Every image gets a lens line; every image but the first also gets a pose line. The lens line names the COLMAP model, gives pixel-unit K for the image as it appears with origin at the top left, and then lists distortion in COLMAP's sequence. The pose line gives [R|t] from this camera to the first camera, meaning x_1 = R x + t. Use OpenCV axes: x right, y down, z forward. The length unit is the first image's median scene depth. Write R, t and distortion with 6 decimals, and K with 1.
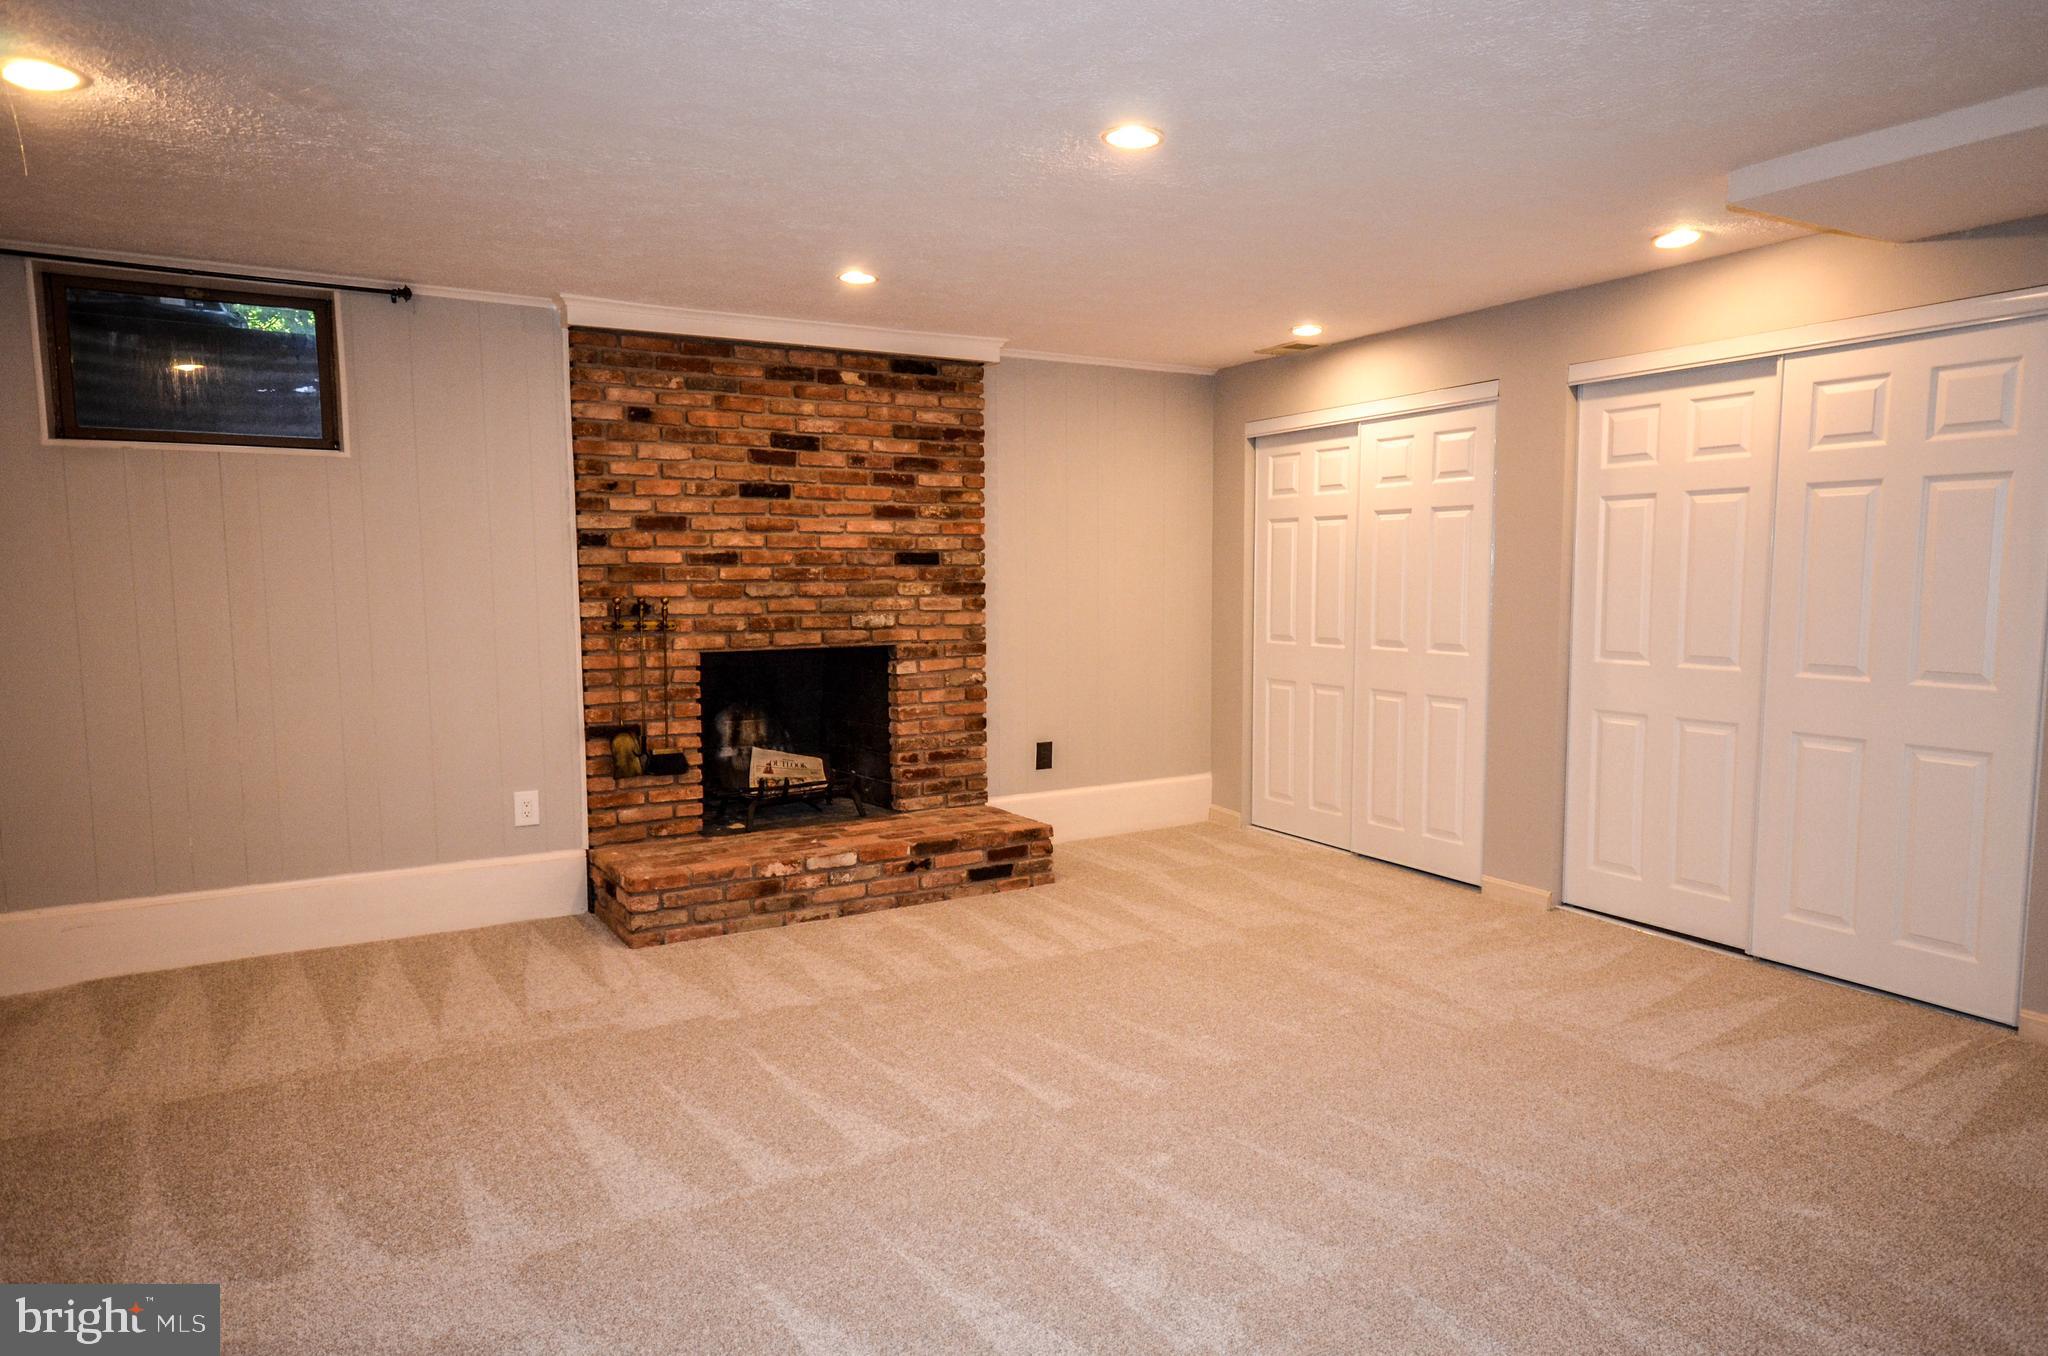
lens RADIAL K [[1228.5, 0, 1056.7], [0, 1228.5, 678.7], [0, 0, 1]] dist [0.001392, 0.002796]
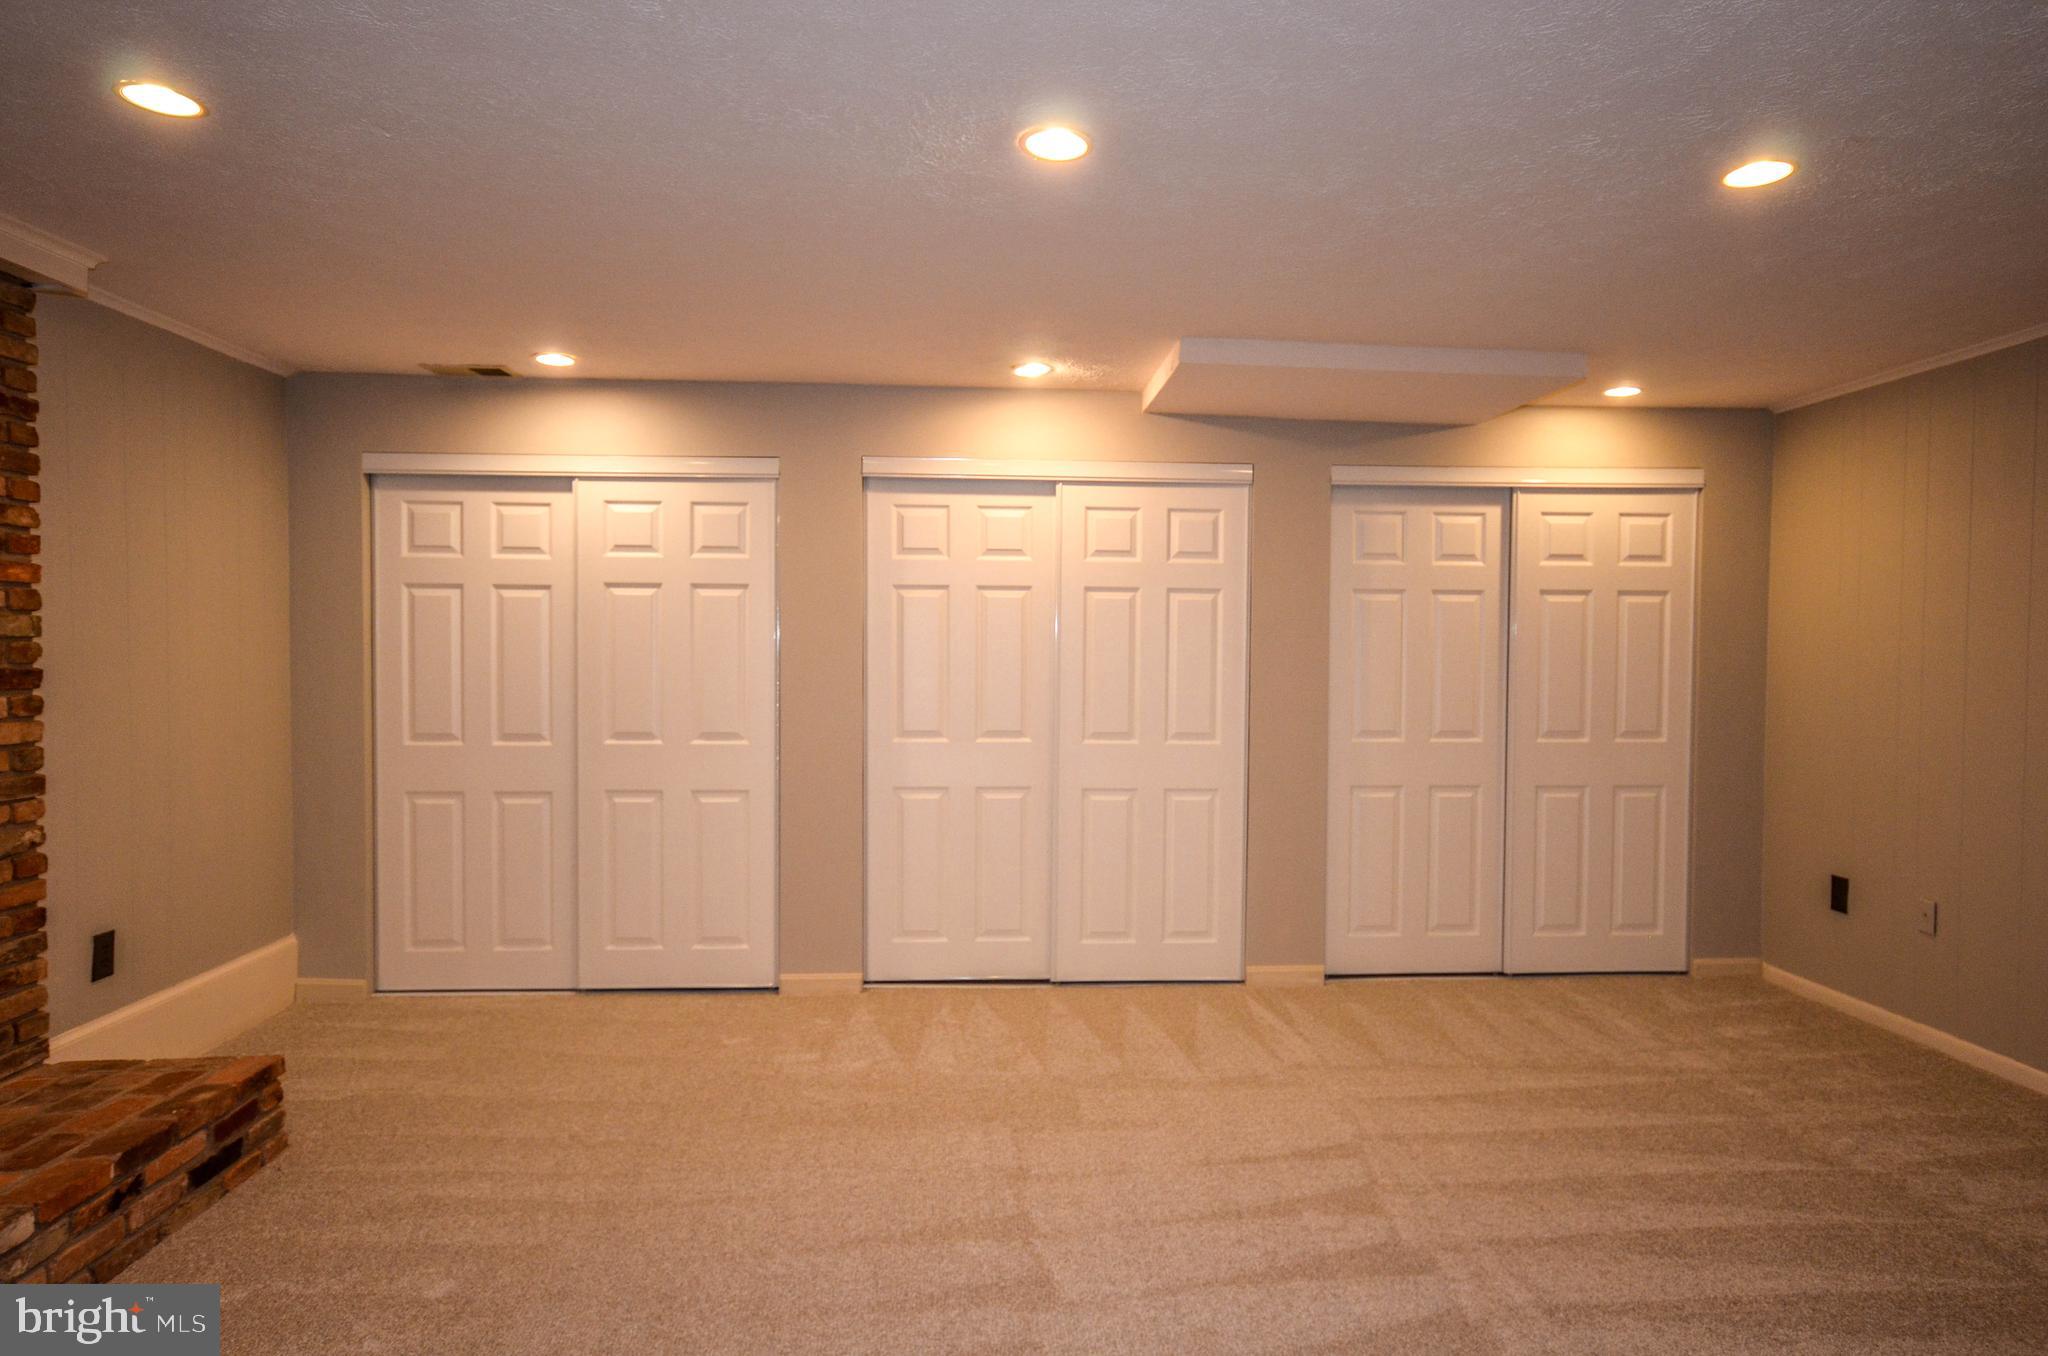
lens RADIAL K [[1228.5, 0, 1056.7], [0, 1228.5, 678.7], [0, 0, 1]] dist [0.001392, 0.002796]
pose [[0.451284, -0.012657, 0.892291, -0.396666], [0.068556, 0.997436, -0.020524, -0.033175], [-0.889743, 0.070434, 0.450995, 0.366711]]
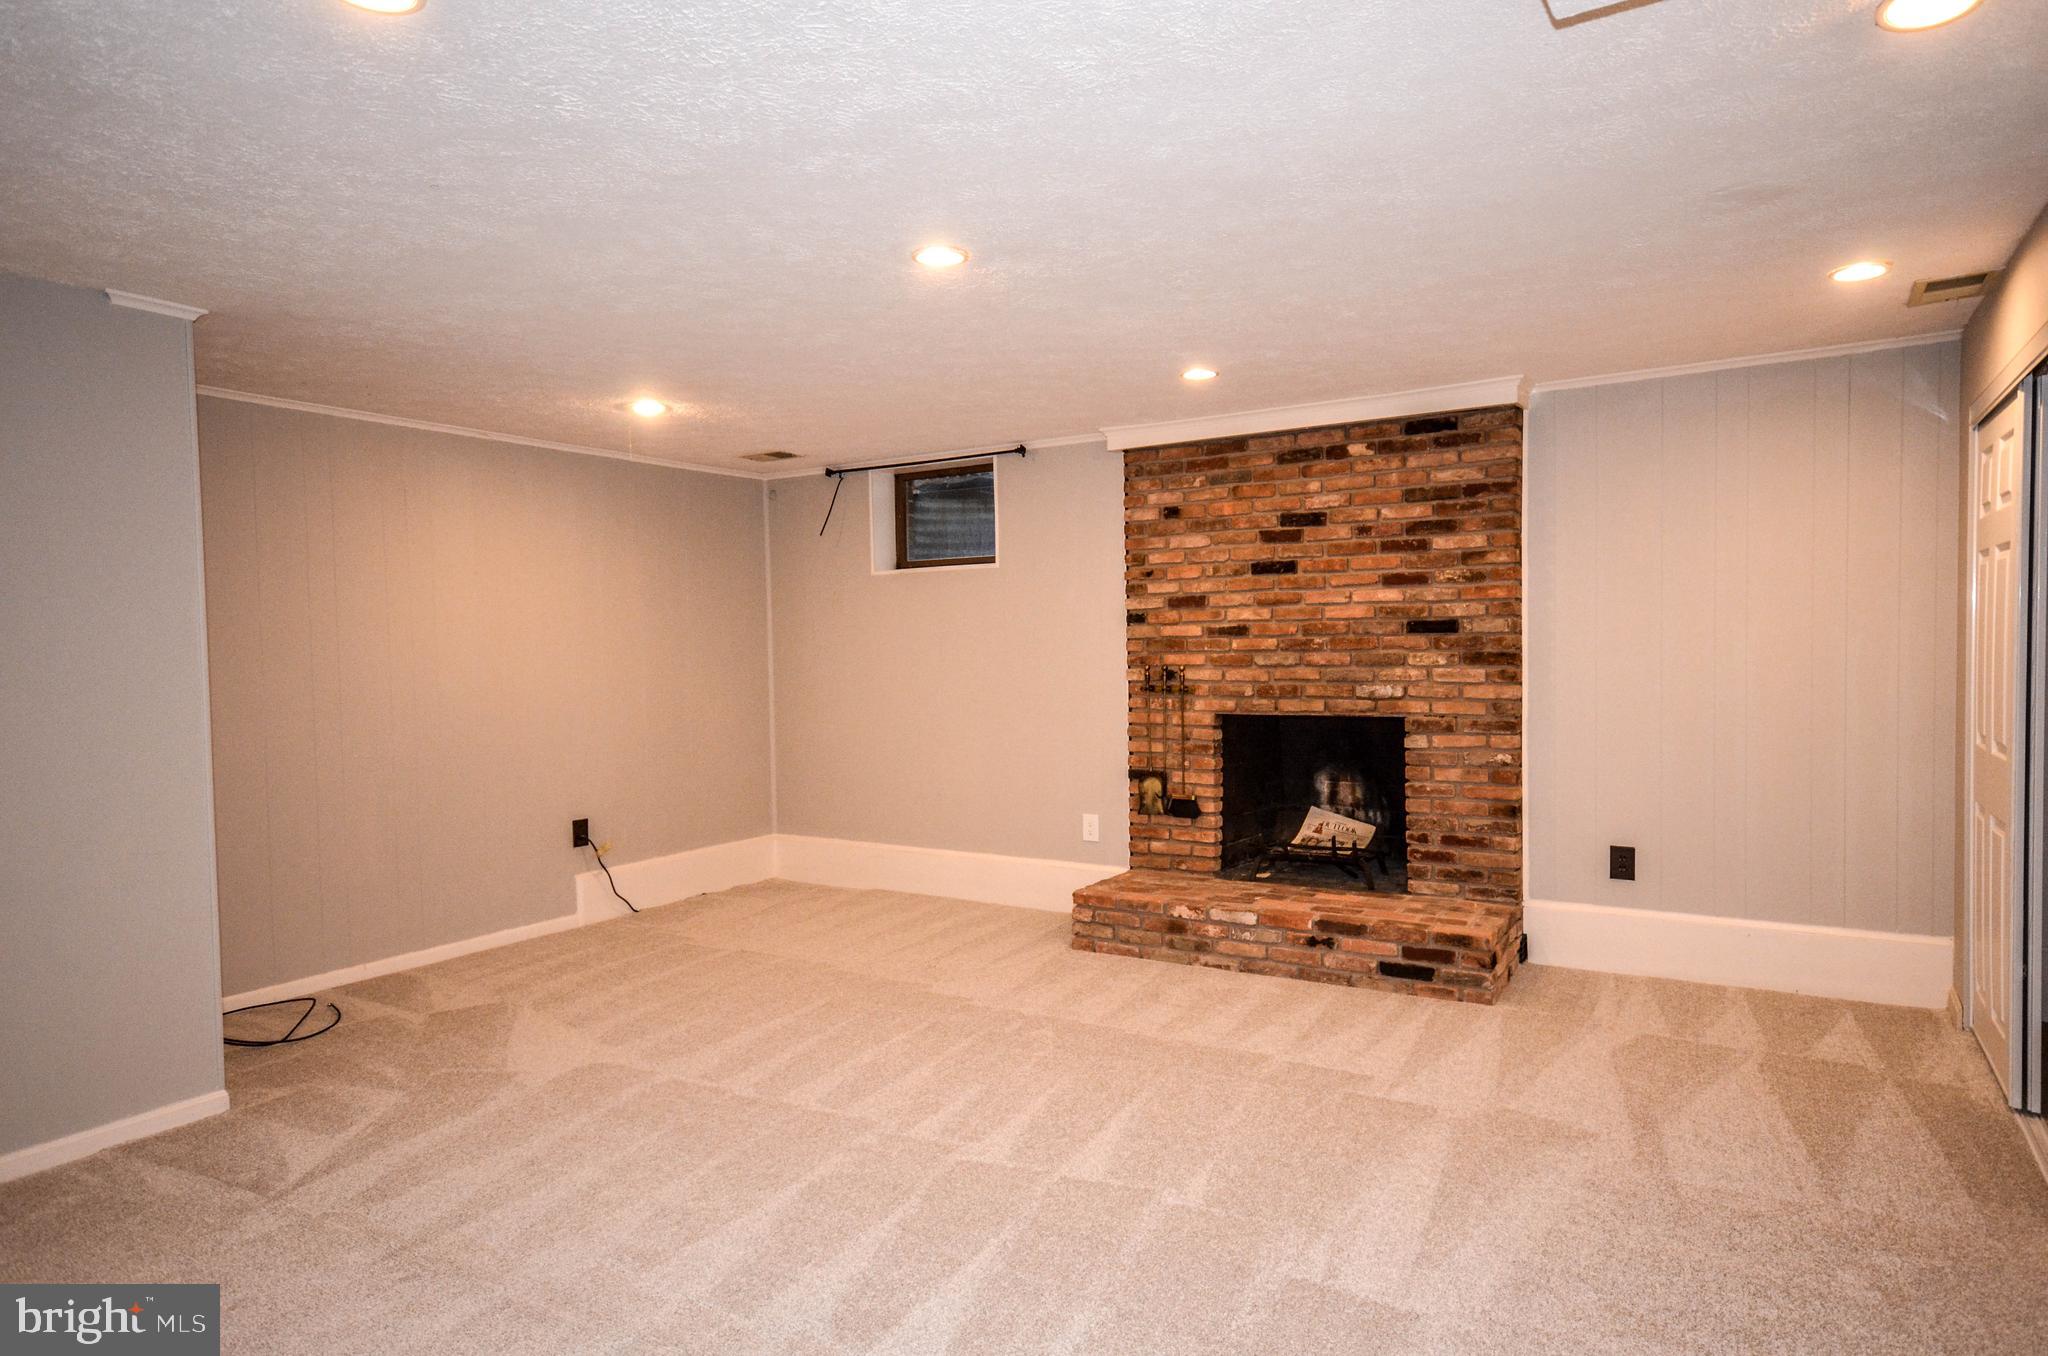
lens RADIAL K [[1176.9, 0, 1060.6], [0, 1176.9, 681.3], [0, 0, 1]] dist [-0.000027, 0.000559]
pose [[0.478481, 0.025430, -0.877730, 0.589509], [-0.060938, 0.998132, -0.004302, -0.037645], [0.875981, 0.055546, 0.479137, 0.348324]]
